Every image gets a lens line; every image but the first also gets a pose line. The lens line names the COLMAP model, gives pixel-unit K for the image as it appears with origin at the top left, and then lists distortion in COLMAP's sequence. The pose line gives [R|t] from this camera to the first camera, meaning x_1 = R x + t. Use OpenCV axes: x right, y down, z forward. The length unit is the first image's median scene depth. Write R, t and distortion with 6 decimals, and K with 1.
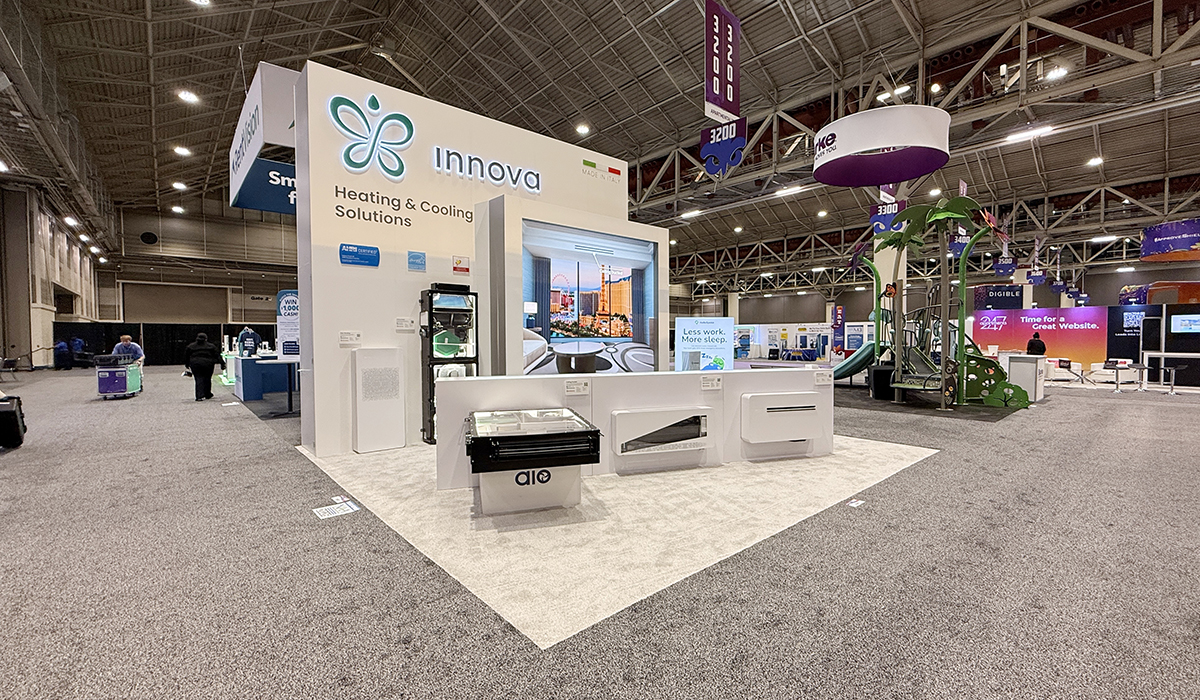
lens RADIAL K [[501.0, 0, 625.5], [0, 501.0, 356.2], [0, 0, 1]] dist [-0.000741, -0.000021]
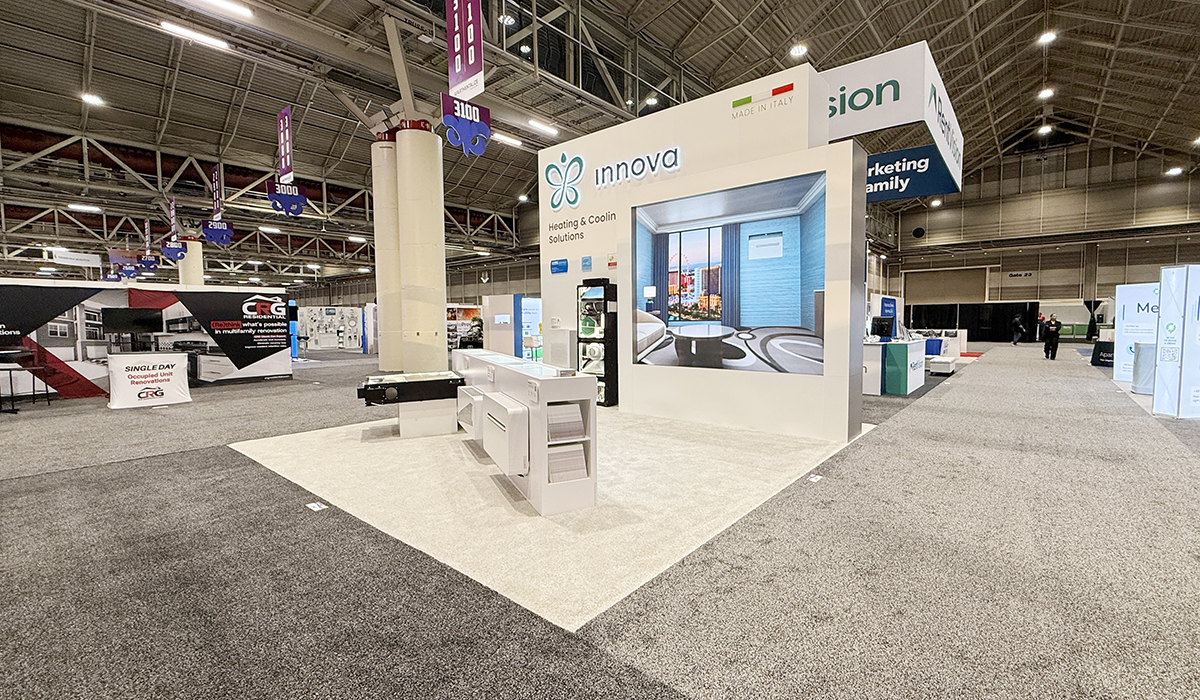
lens RADIAL K [[501.0, 0, 625.5], [0, 501.0, 356.2], [0, 0, 1]] dist [-0.000741, -0.000021]
pose [[0.144757, 0.073478, -0.986735, 0.785750], [-0.029430, 0.997117, 0.069933, -0.035557], [0.989030, 0.018916, 0.146502, 0.779774]]
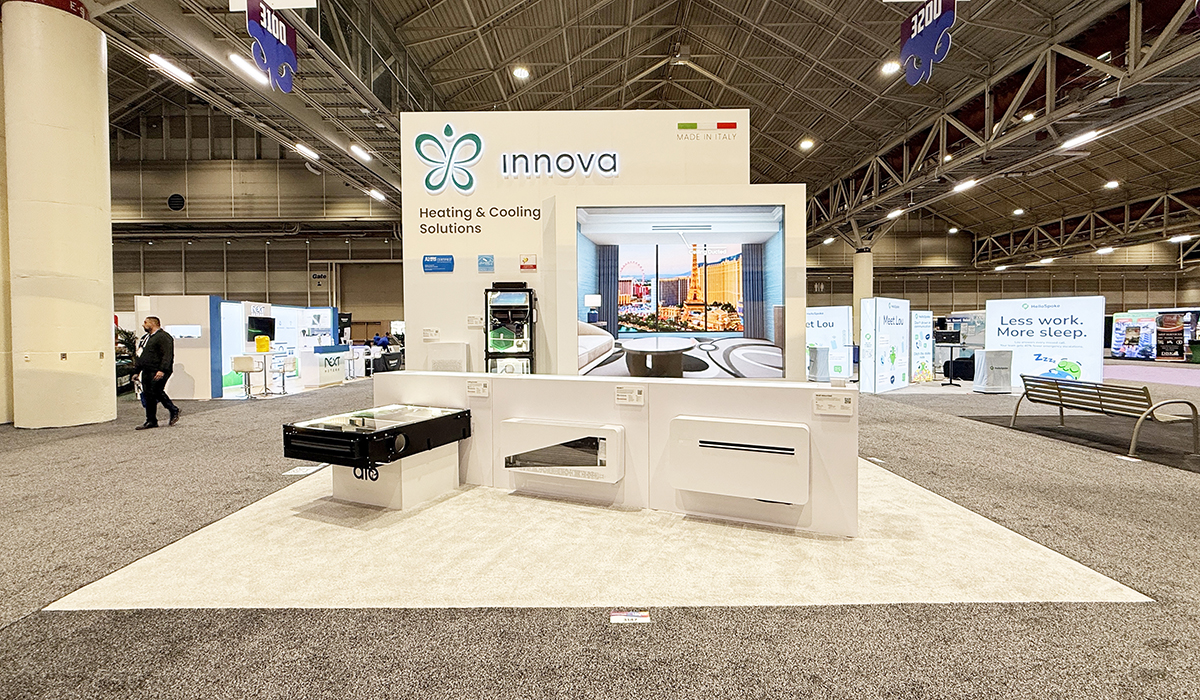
lens RADIAL K [[516.9, 0, 600.0], [0, 516.9, 350.0], [0, 0, 1]] dist [-0.000337, 0.000071]
pose [[0.734904, 0.021183, -0.677840, 0.458602], [-0.019847, 0.999756, 0.009725, -0.014179], [0.677880, 0.006306, 0.735145, 0.290169]]
